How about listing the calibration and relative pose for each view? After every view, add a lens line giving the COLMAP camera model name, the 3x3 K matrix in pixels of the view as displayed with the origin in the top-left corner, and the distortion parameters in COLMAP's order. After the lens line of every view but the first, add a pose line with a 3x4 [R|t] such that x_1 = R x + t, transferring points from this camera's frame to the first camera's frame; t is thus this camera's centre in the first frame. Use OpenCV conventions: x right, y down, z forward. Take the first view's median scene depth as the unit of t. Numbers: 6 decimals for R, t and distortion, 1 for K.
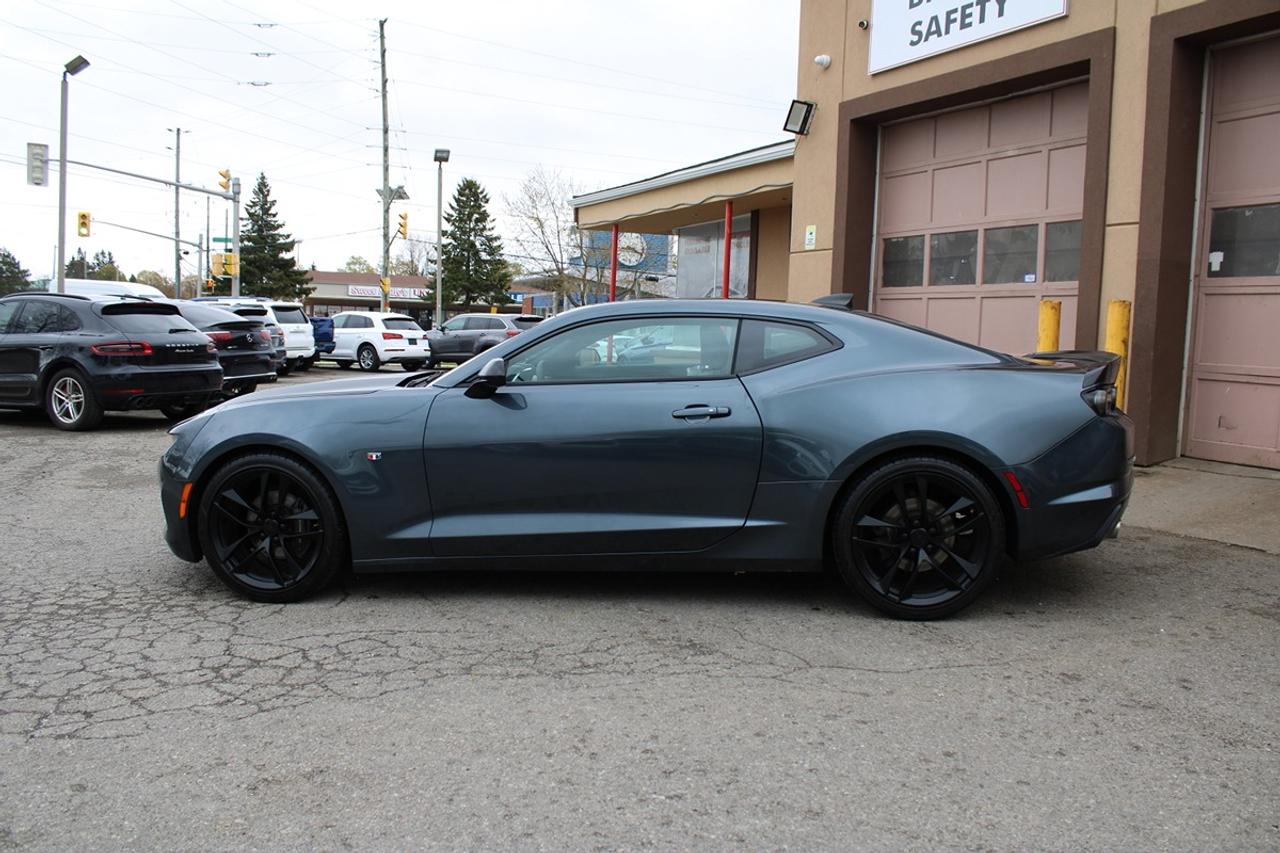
lens RADIAL K [[1030.3, 0, 640.4], [0, 1030.3, 432.4], [0, 0, 1]] dist [-0.088049, 0.030395]
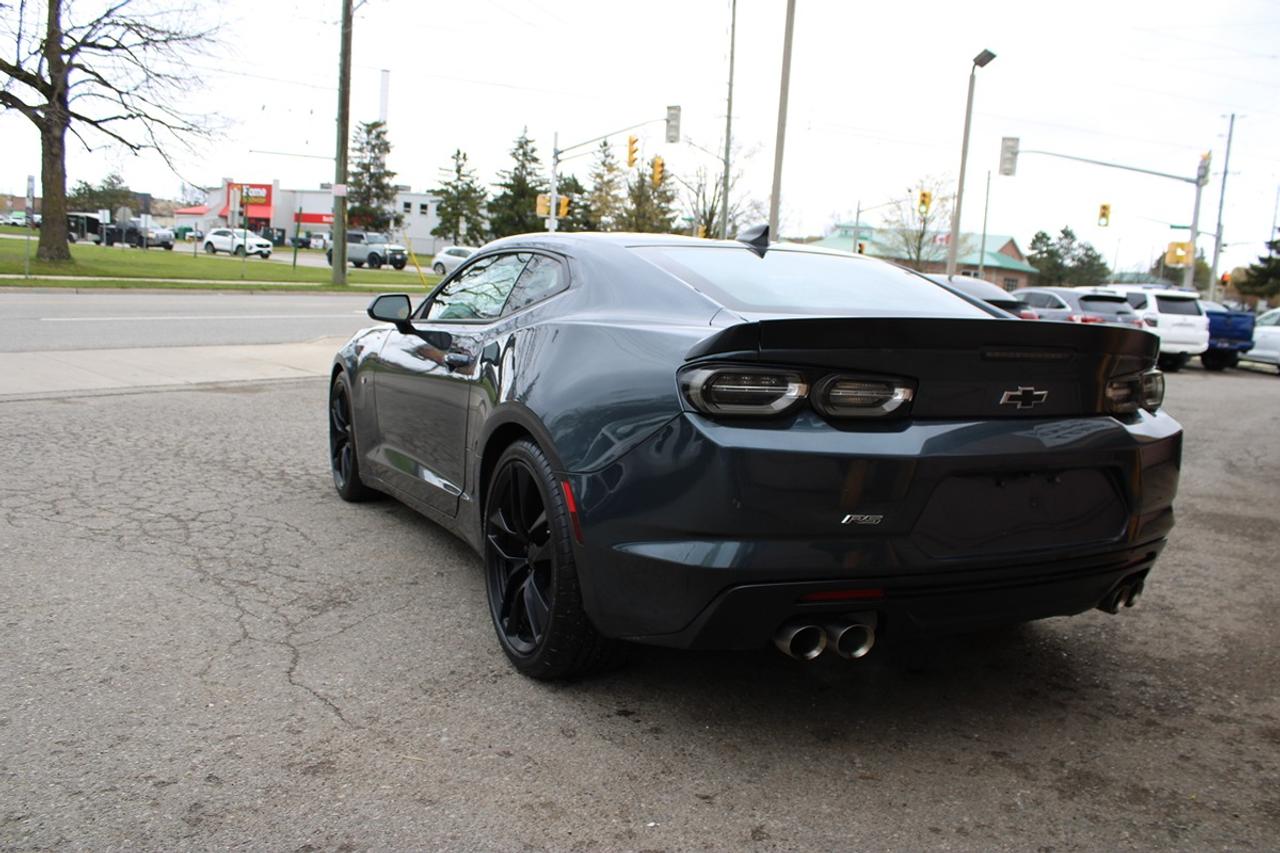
lens RADIAL K [[1030.3, 0, 640.9], [0, 1030.3, 430.1], [0, 0, 1]] dist [-0.088049, 0.030395]
pose [[0.572477, 0.132568, -0.809133, 0.123004], [-0.129091, 0.989108, 0.070720, -0.006056], [0.809695, 0.063966, 0.583355, 0.089494]]
